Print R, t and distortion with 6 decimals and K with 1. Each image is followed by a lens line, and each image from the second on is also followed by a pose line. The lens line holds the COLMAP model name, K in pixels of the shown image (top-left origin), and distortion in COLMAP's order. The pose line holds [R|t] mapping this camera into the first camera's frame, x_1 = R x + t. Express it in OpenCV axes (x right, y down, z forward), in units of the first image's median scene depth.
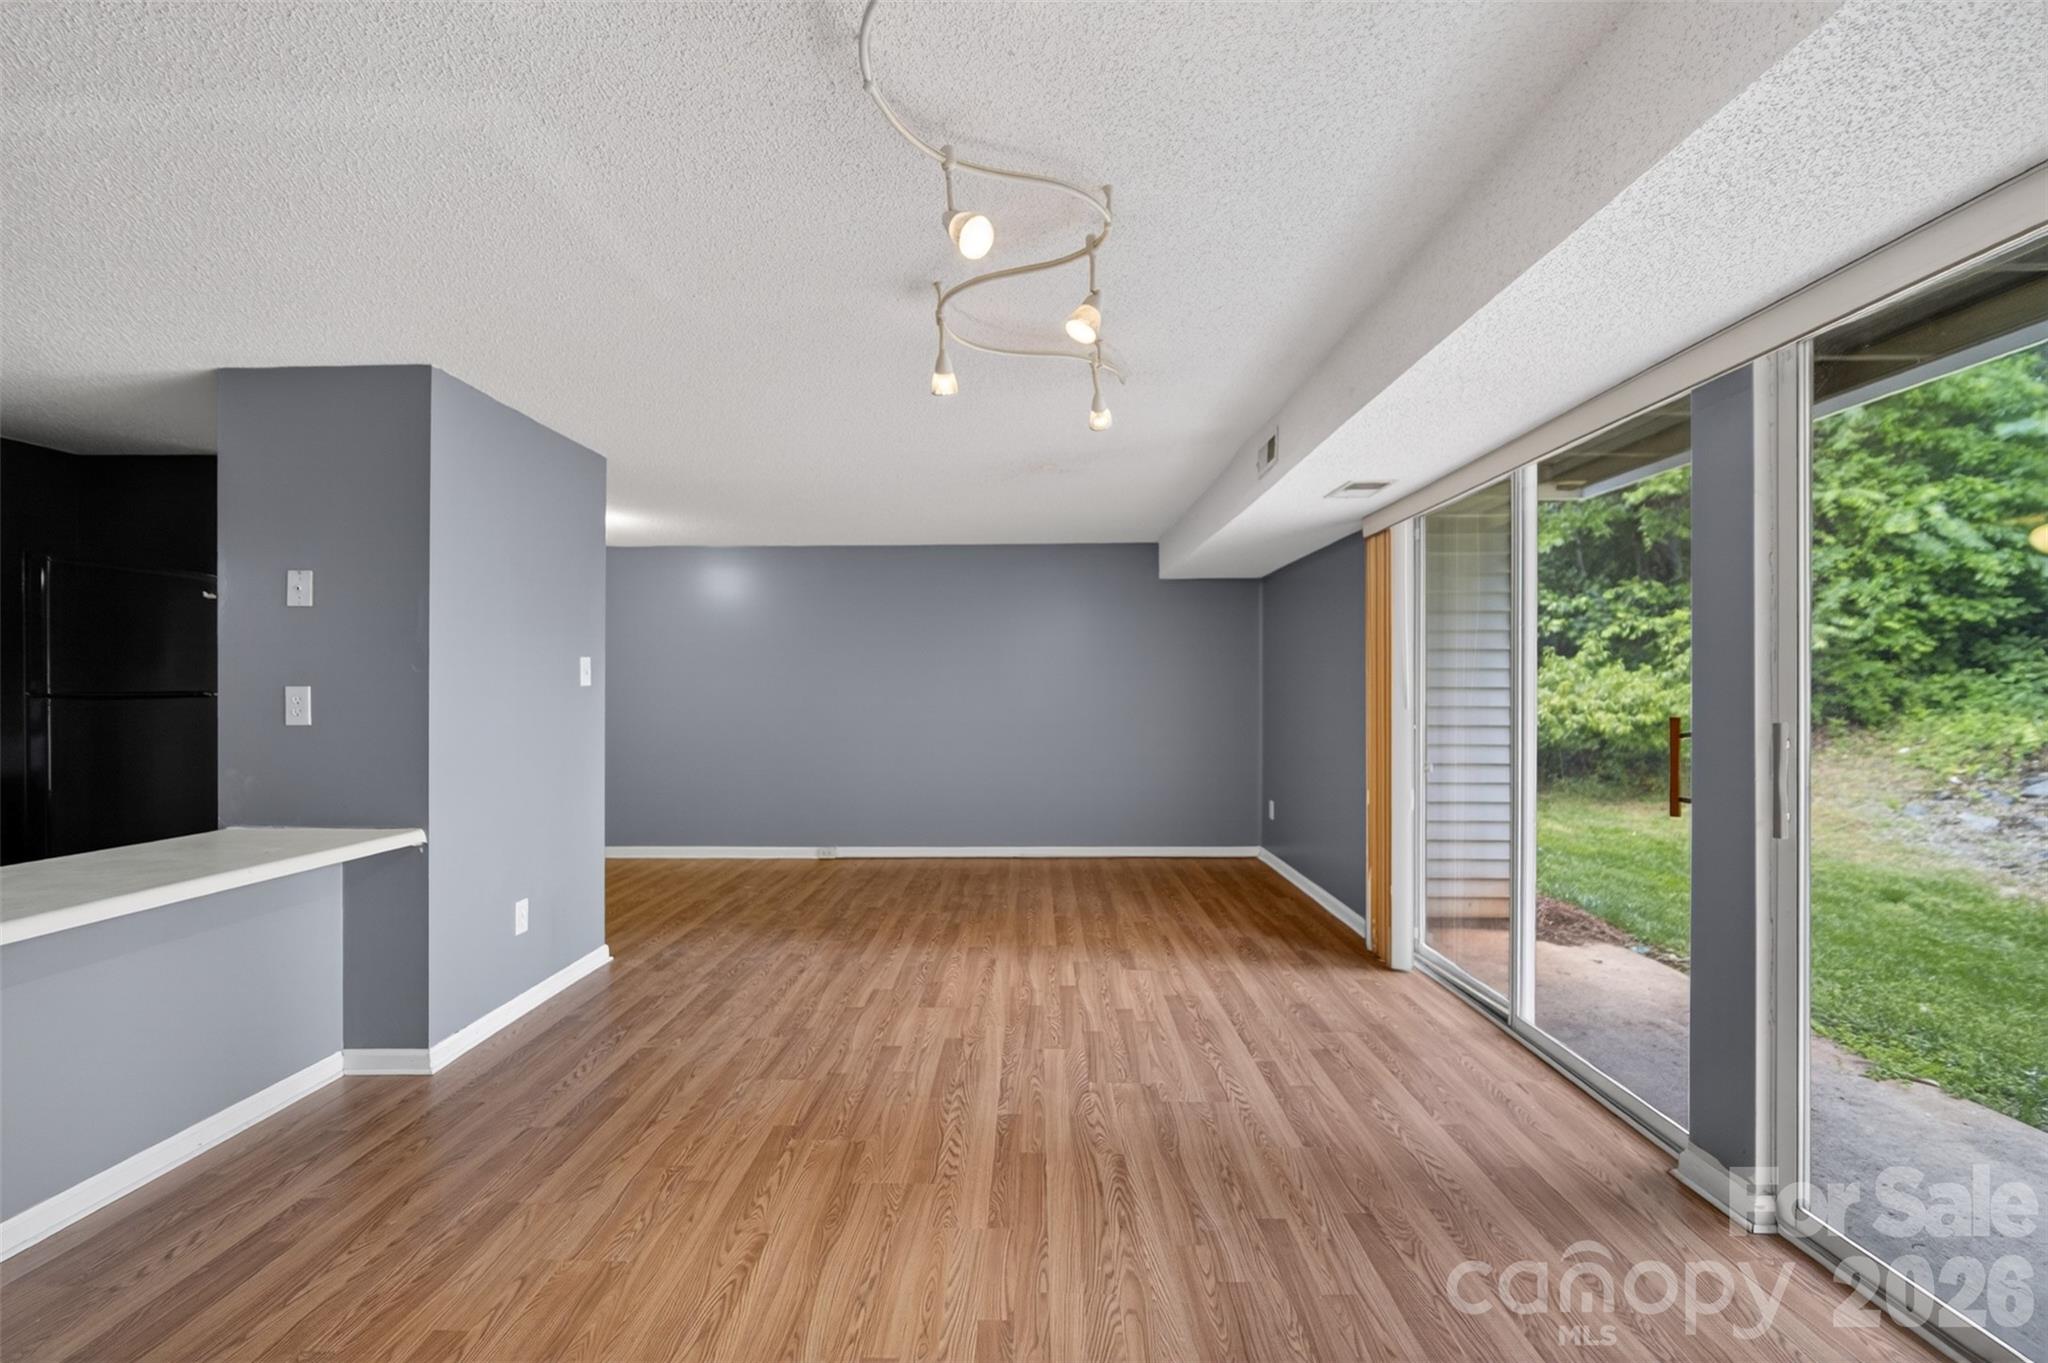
lens RADIAL K [[890.4, 0, 1027.8], [0, 890.4, 683.0], [0, 0, 1]] dist [-0.010523, 0.002779]
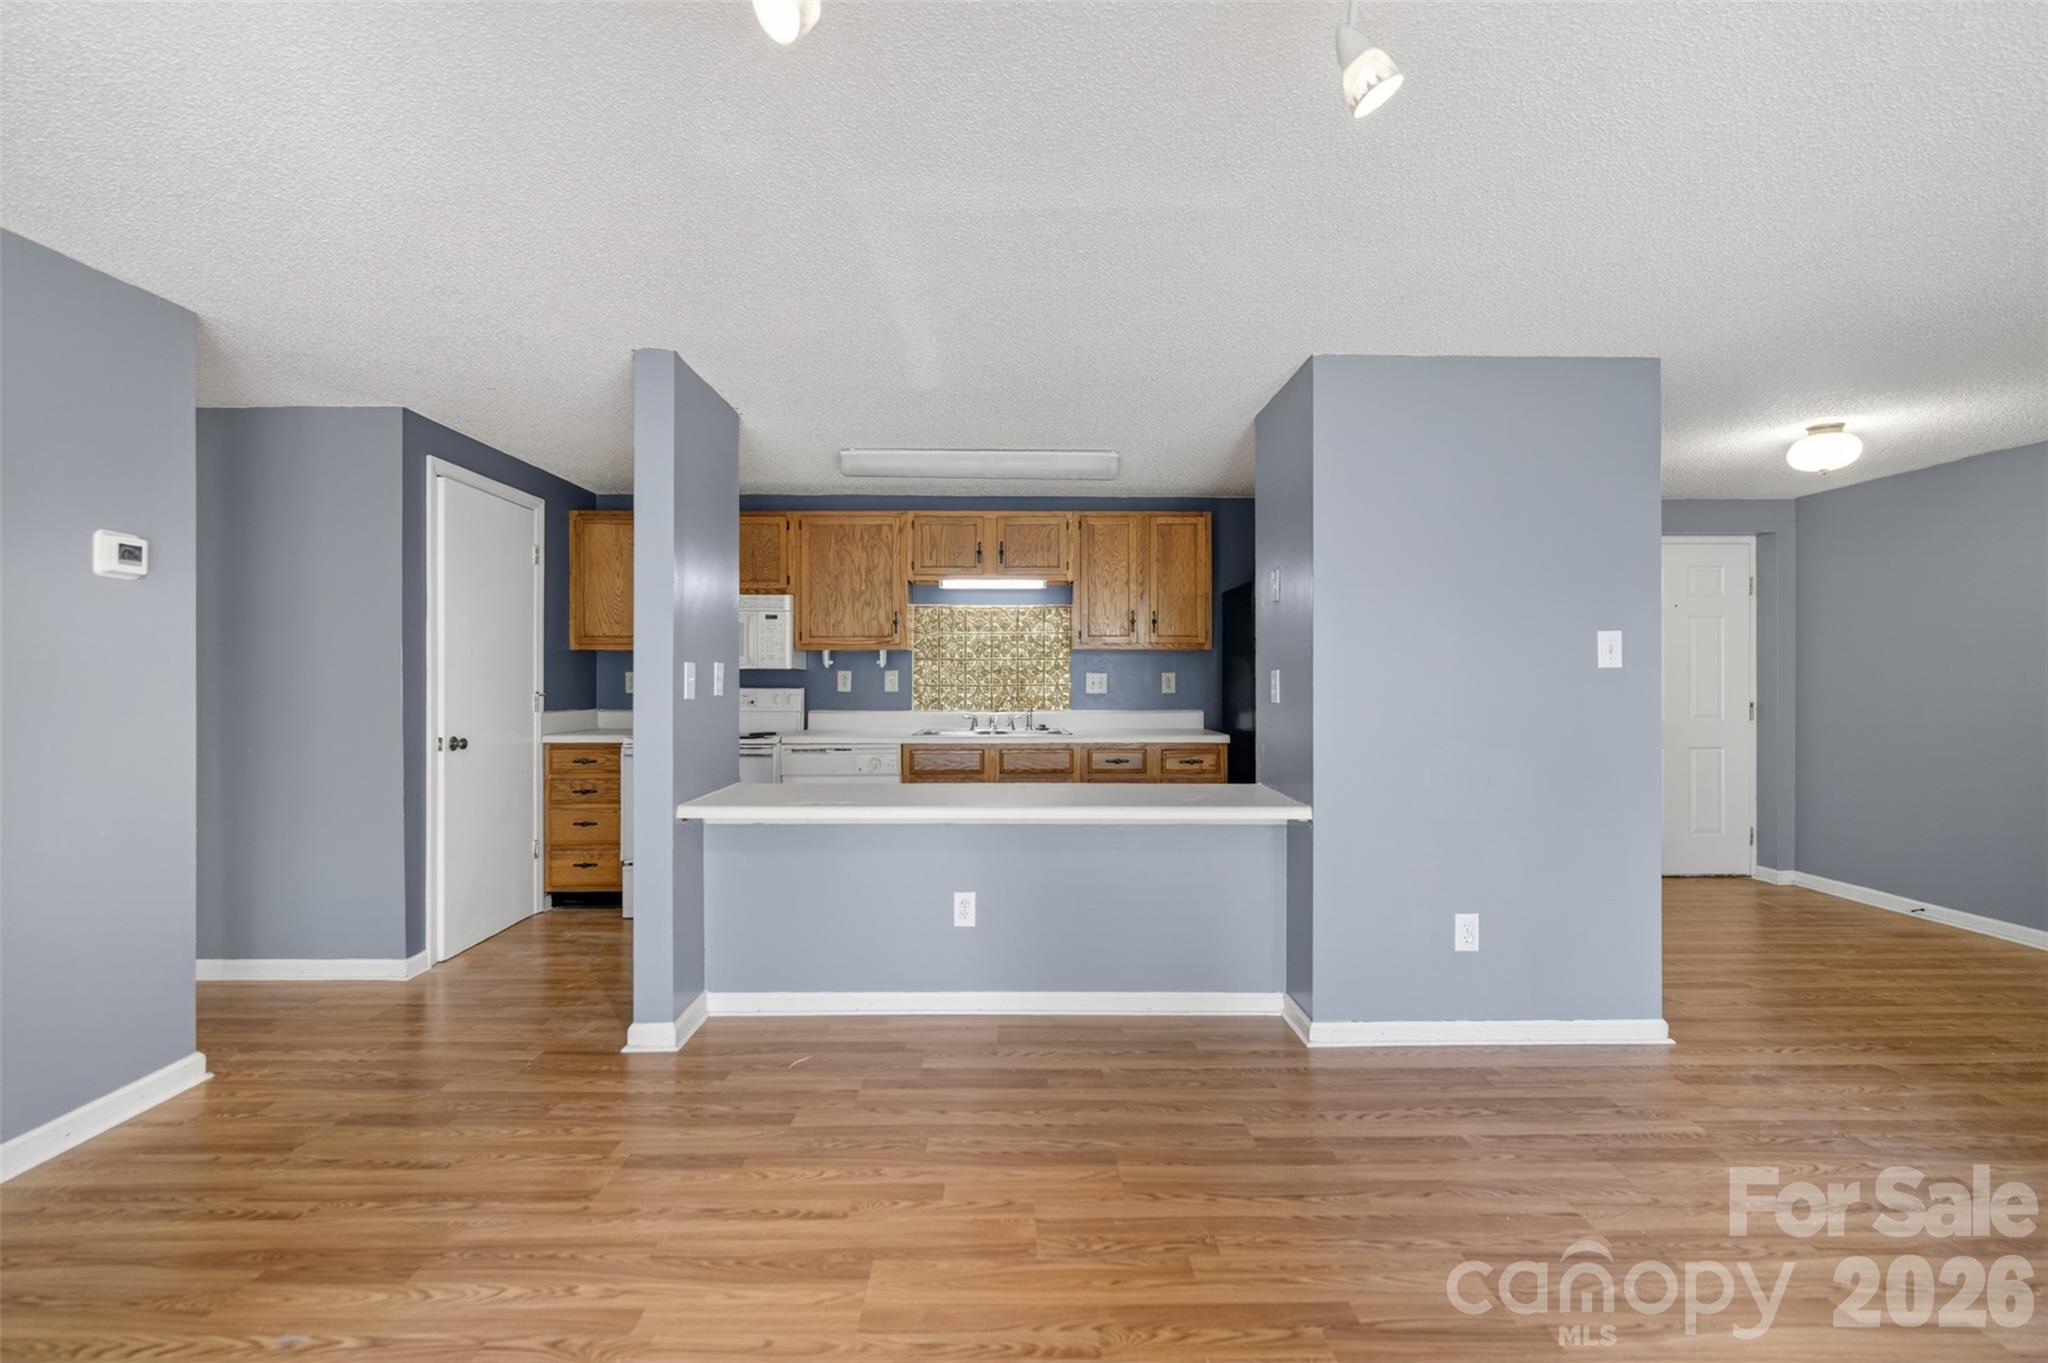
lens RADIAL K [[890.4, 0, 1025.6], [0, 890.4, 679.8], [0, 0, 1]] dist [-0.010523, 0.002779]
pose [[0.027191, 0.005413, -0.999616, 0.323580], [0.004527, 0.999974, 0.005538, 0.008110], [0.999620, -0.004675, 0.027166, 0.602029]]
